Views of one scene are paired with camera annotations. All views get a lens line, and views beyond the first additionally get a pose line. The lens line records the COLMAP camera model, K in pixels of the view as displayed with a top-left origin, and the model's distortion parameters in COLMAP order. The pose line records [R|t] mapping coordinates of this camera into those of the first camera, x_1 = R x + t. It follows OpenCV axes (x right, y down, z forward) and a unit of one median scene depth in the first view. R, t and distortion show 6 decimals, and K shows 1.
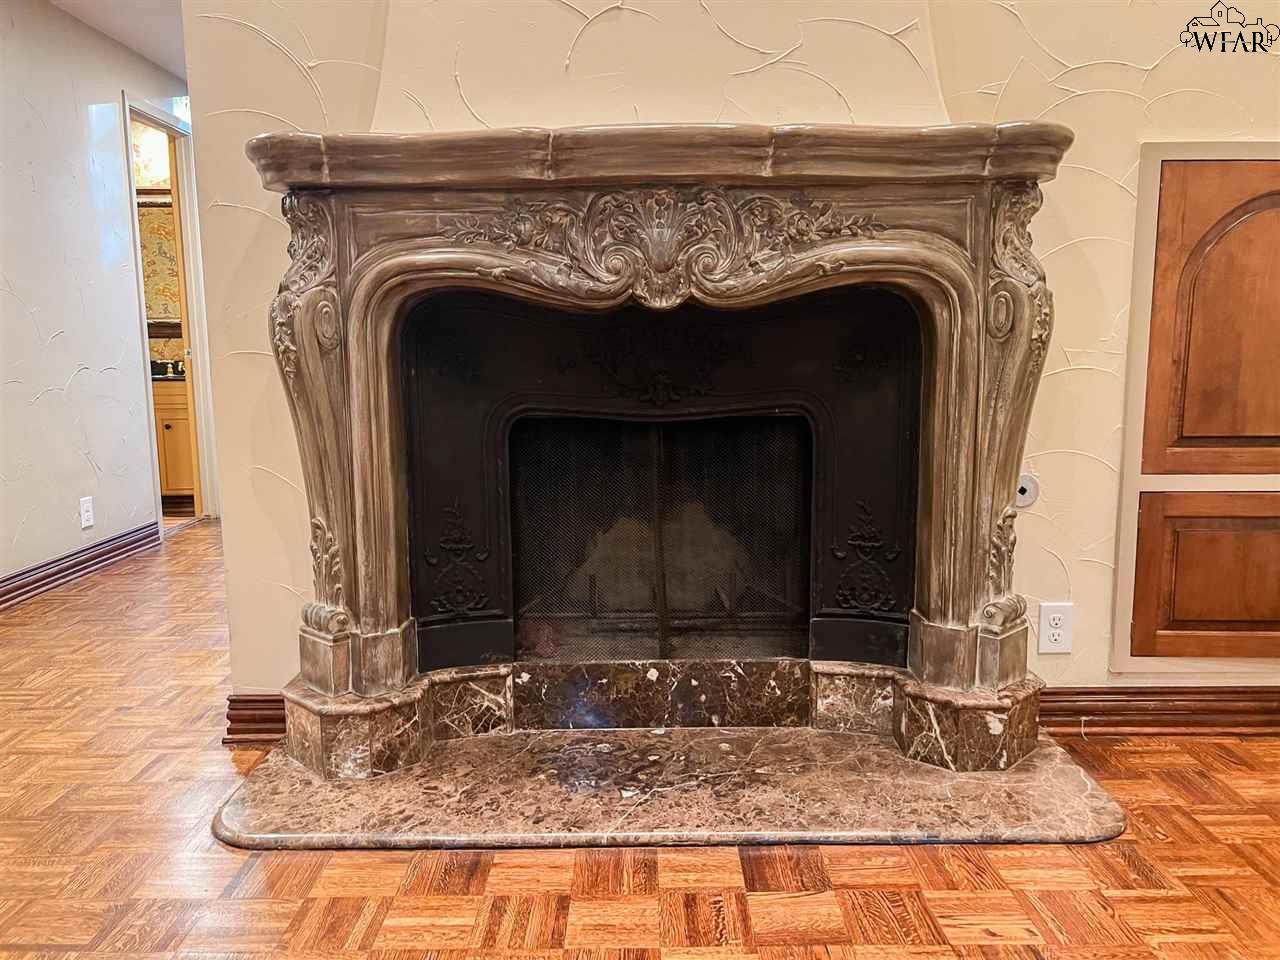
lens RADIAL K [[981.5, 0, 643.1], [0, 981.5, 485.0], [0, 0, 1]] dist [0.007736, 0.000117]
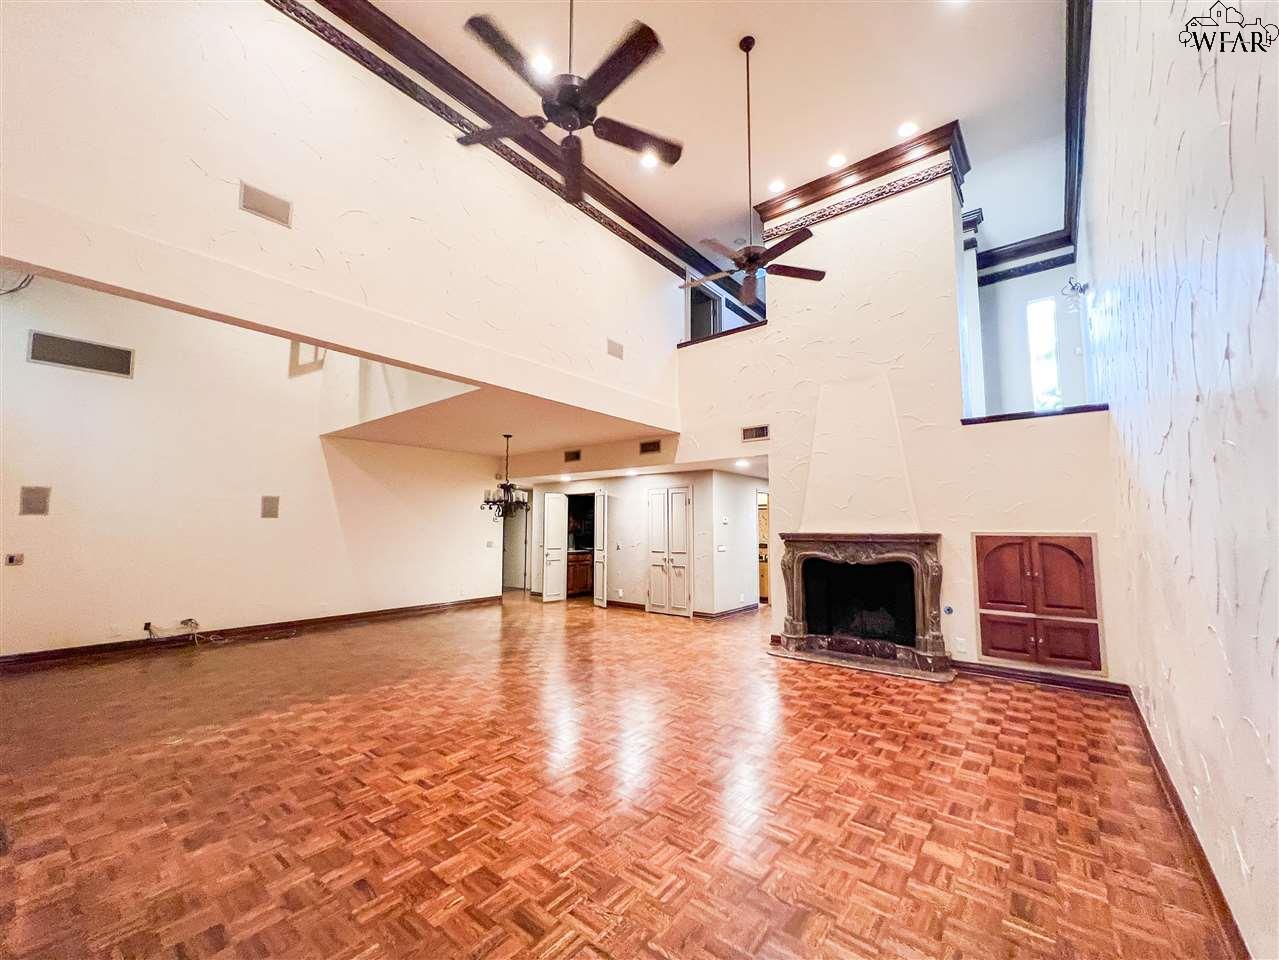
lens RADIAL K [[514.4, 0, 644.9], [0, 514.4, 487.1], [0, 0, 1]] dist [-0.002652, -0.000089]
pose [[0.782860, -0.039961, -0.620914, 0.795761], [-0.103689, 0.975602, -0.193521, 0.056369], [0.613498, 0.215881, 0.759616, -1.683409]]
